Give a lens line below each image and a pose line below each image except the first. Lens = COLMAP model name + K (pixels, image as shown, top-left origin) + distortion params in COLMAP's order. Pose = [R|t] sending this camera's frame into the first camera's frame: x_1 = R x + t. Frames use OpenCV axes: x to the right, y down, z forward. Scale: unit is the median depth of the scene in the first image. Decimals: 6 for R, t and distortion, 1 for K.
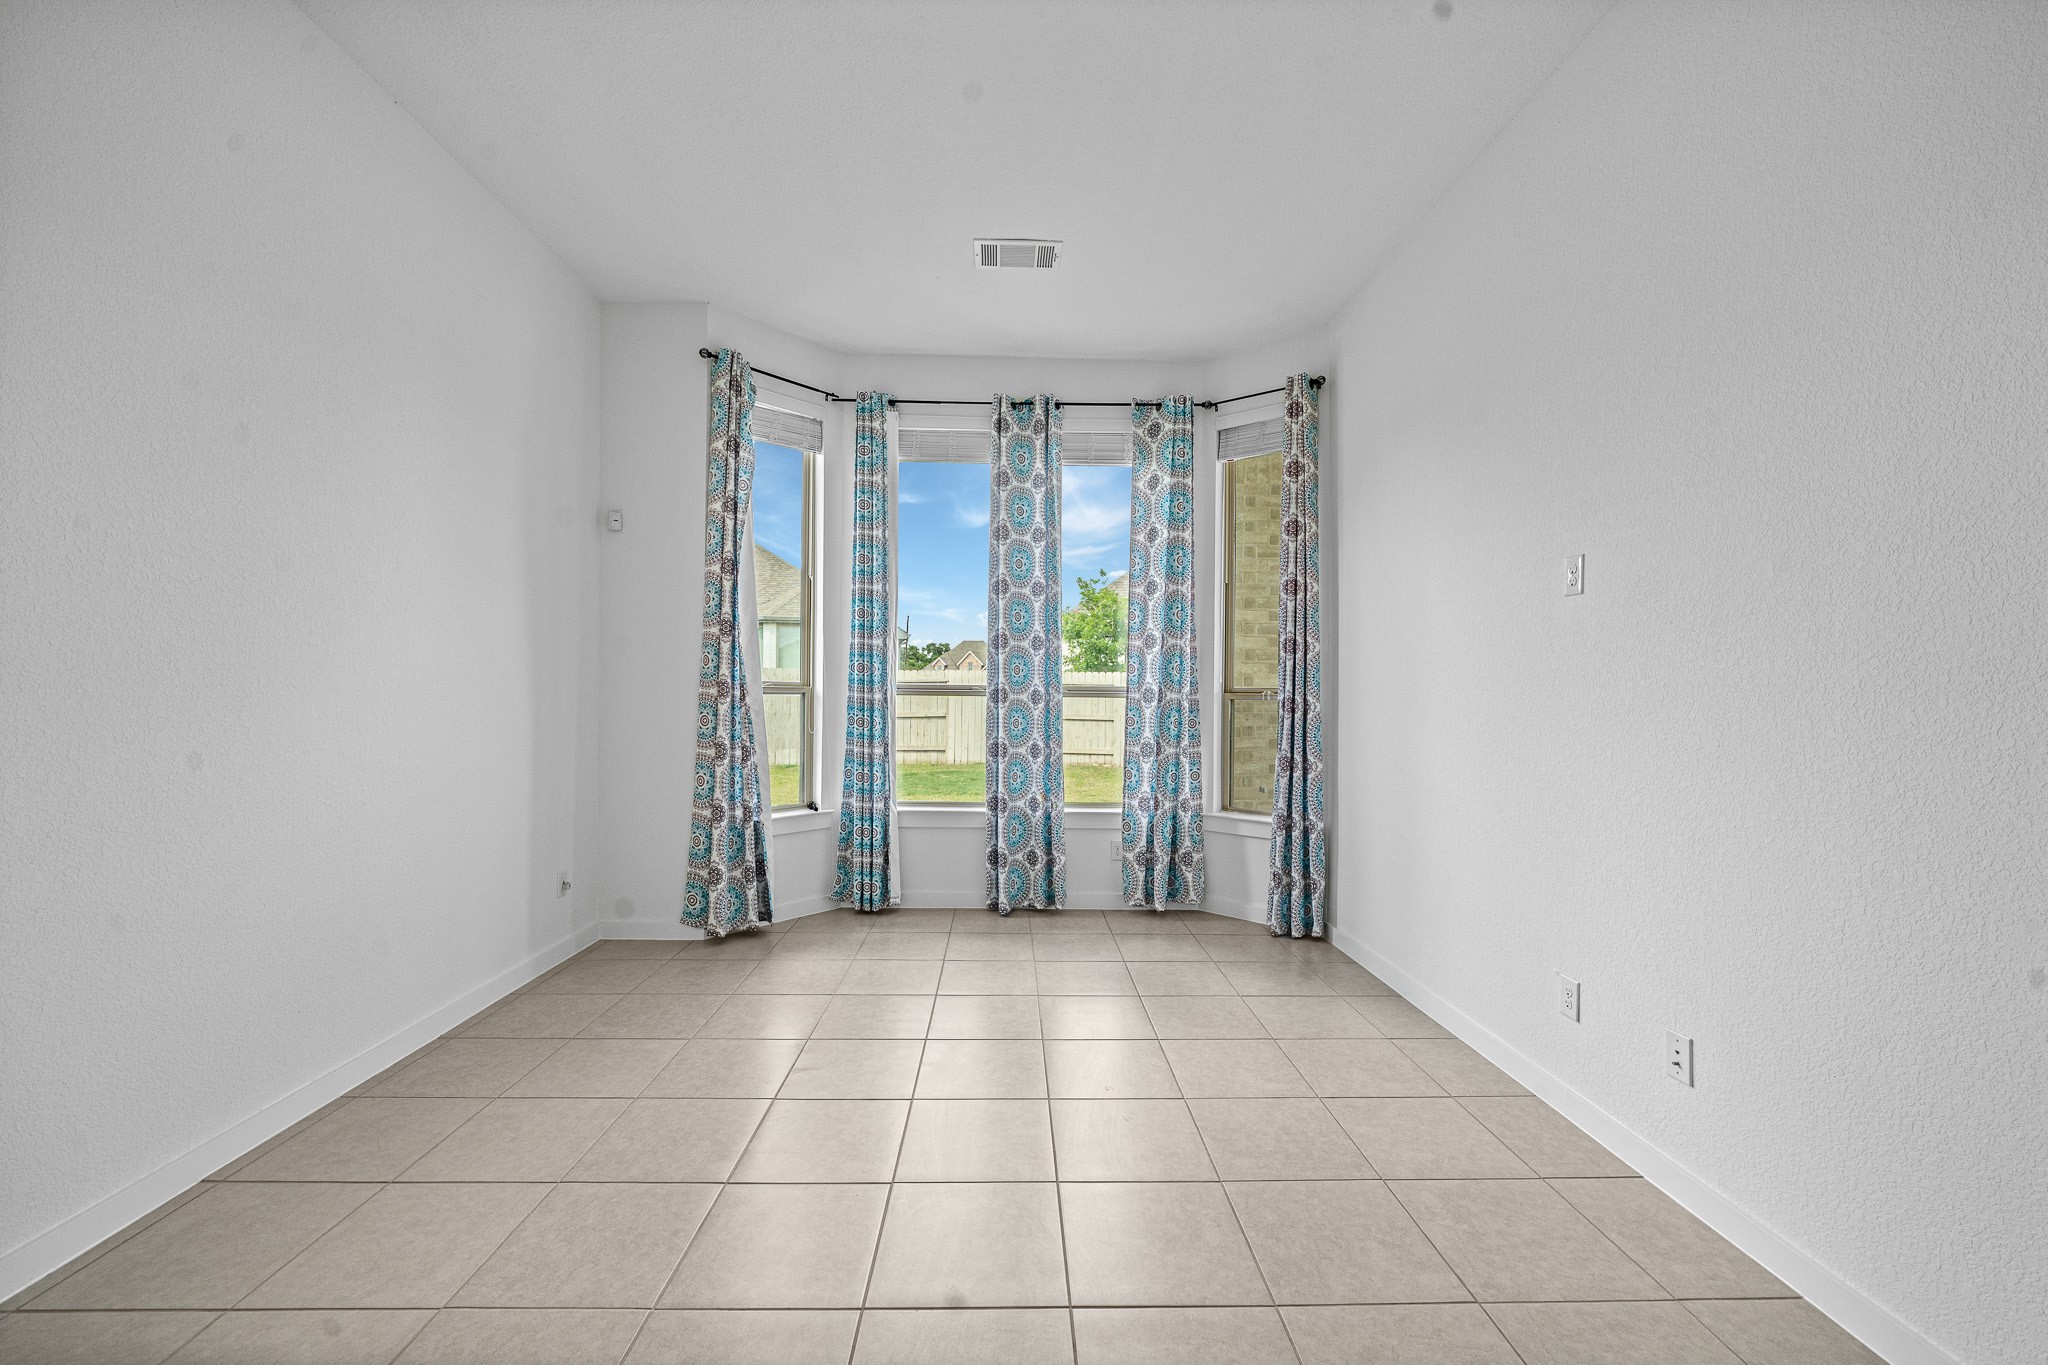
lens RADIAL K [[787.3, 0, 1024.9], [0, 787.3, 690.0], [0, 0, 1]] dist [-0.006890, 0.000347]
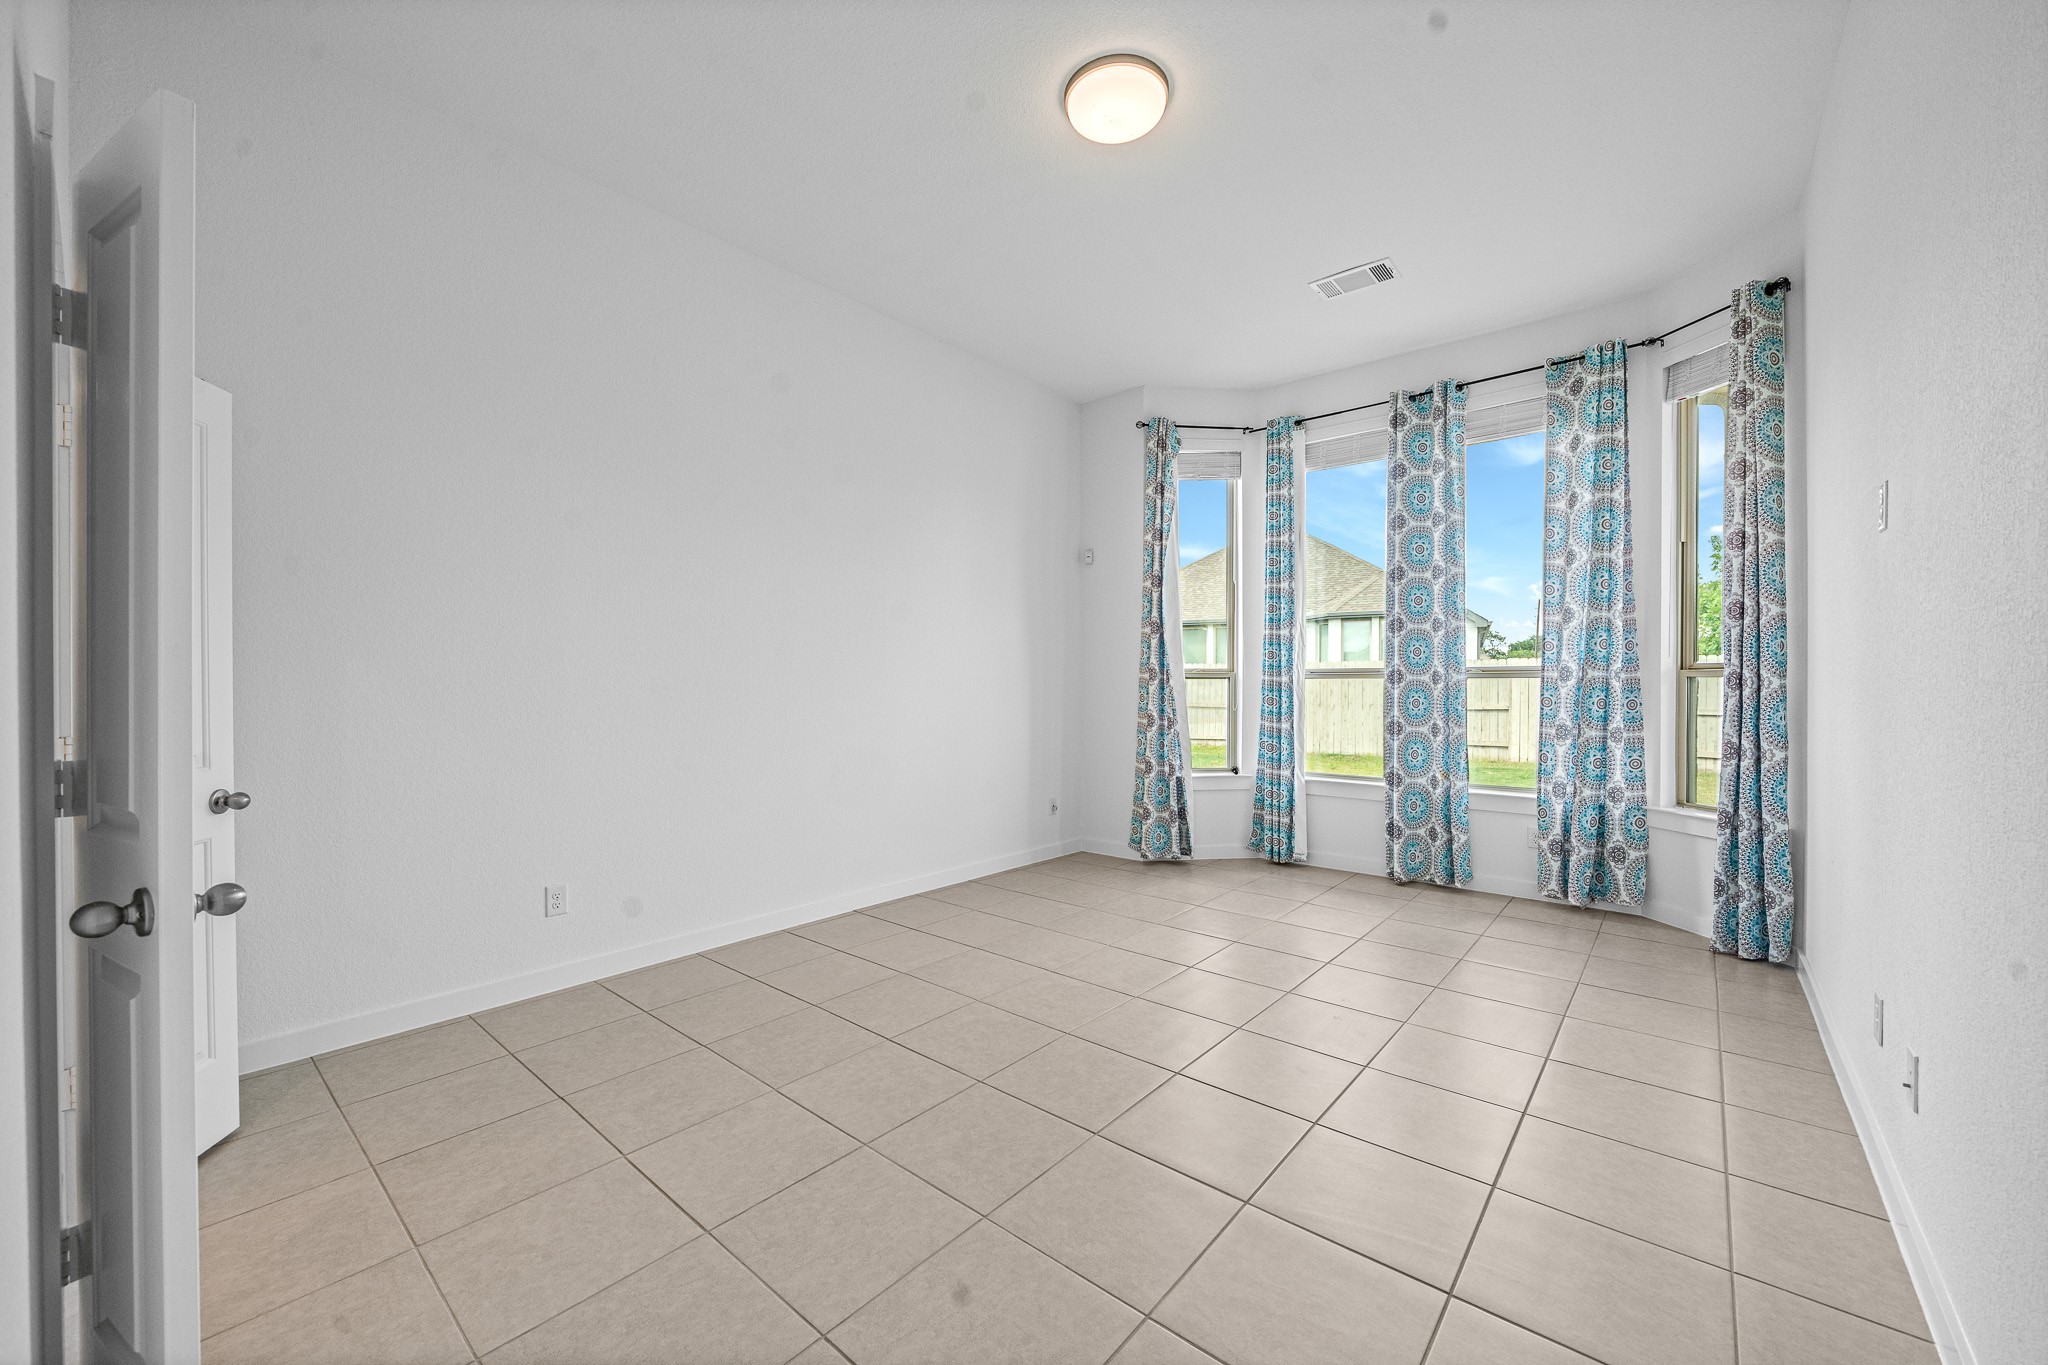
lens RADIAL K [[787.3, 0, 1050.6], [0, 787.3, 681.5], [0, 0, 1]] dist [-0.006890, 0.000347]
pose [[0.756801, -0.013575, -0.653505, 0.703232], [0.009034, 0.999906, -0.010308, 0.046673], [0.653583, 0.001897, 0.756852, -0.236299]]
